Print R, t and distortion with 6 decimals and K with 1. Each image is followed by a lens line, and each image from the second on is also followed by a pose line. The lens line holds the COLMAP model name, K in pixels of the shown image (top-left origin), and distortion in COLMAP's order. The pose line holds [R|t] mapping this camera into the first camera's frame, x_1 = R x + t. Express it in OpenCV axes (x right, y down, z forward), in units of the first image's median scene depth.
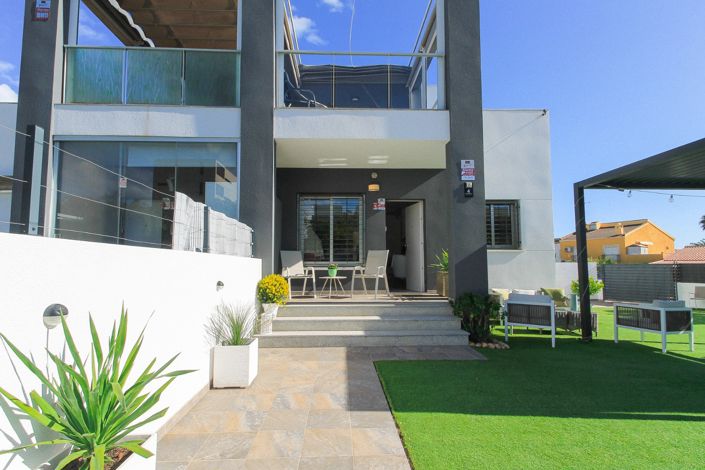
lens RADIAL K [[311.0, 0, 351.0], [0, 311.0, 244.8], [0, 0, 1]] dist [-0.011991, -0.006889]
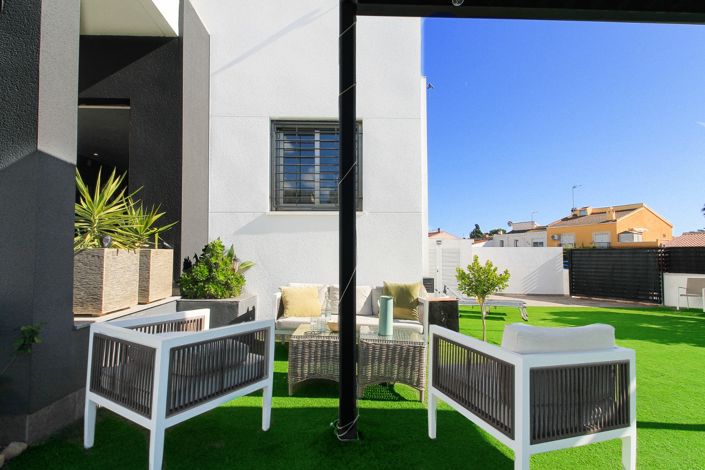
lens RADIAL K [[311.0, 0, 351.0], [0, 311.0, 244.8], [0, 0, 1]] dist [-0.011991, -0.006889]
pose [[0.999989, 0.000271, -0.004702, 0.691972], [-0.000139, 0.999608, 0.028008, 0.078024], [0.004708, -0.028007, 0.999597, 0.560251]]
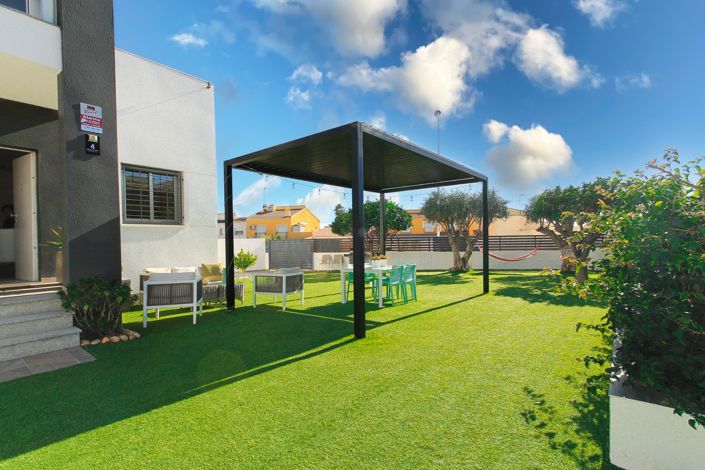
lens RADIAL K [[311.0, 0, 351.0], [0, 311.0, 244.8], [0, 0, 1]] dist [-0.011991, -0.006889]
pose [[0.618334, -0.024532, 0.785533, 0.171226], [-0.033936, 0.997747, 0.057873, 0.004963], [-0.785183, -0.062442, 0.616108, 0.010526]]
